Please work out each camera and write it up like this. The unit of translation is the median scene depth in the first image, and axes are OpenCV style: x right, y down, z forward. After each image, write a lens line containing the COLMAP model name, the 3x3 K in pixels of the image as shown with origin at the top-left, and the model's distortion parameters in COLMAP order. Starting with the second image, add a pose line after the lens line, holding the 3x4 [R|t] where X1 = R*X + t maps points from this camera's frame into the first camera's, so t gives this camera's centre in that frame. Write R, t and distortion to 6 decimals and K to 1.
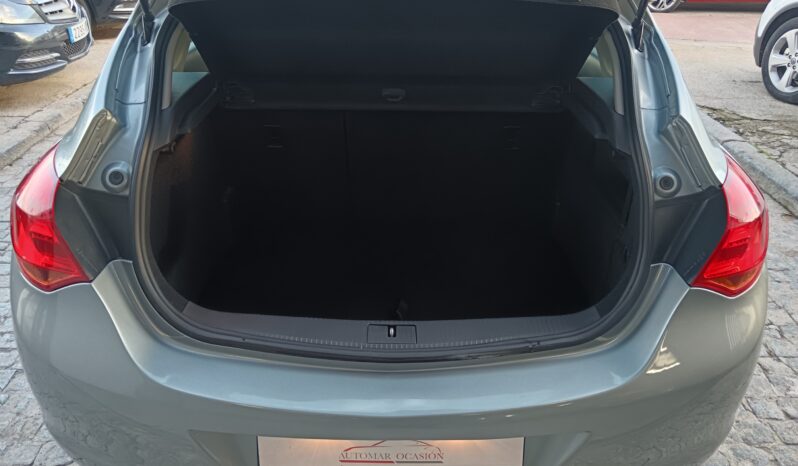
lens RADIAL K [[633.6, 0, 399.0], [0, 633.6, 233.0], [0, 0, 1]] dist [0.001127, 0.010151]
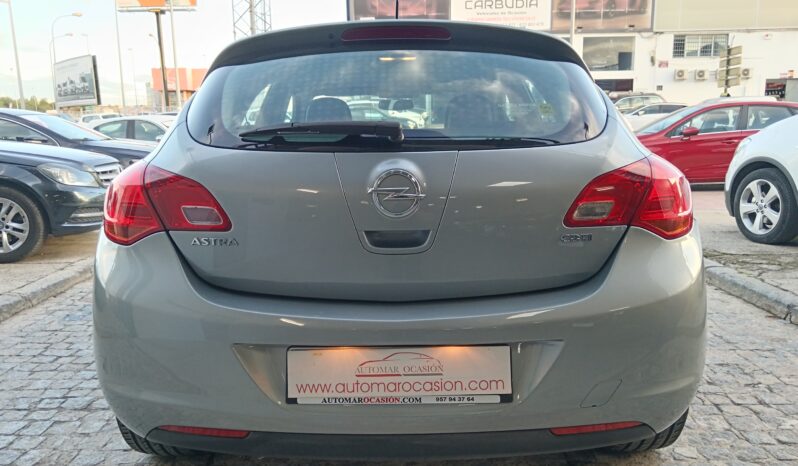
lens RADIAL K [[633.6, 0, 399.0], [0, 633.6, 233.0], [0, 0, 1]] dist [0.001127, 0.010151]
pose [[0.999589, -0.024927, -0.014176, 0.003193], [0.018985, 0.945761, -0.324308, 0.147729], [0.021492, 0.323906, 0.945845, -0.060060]]
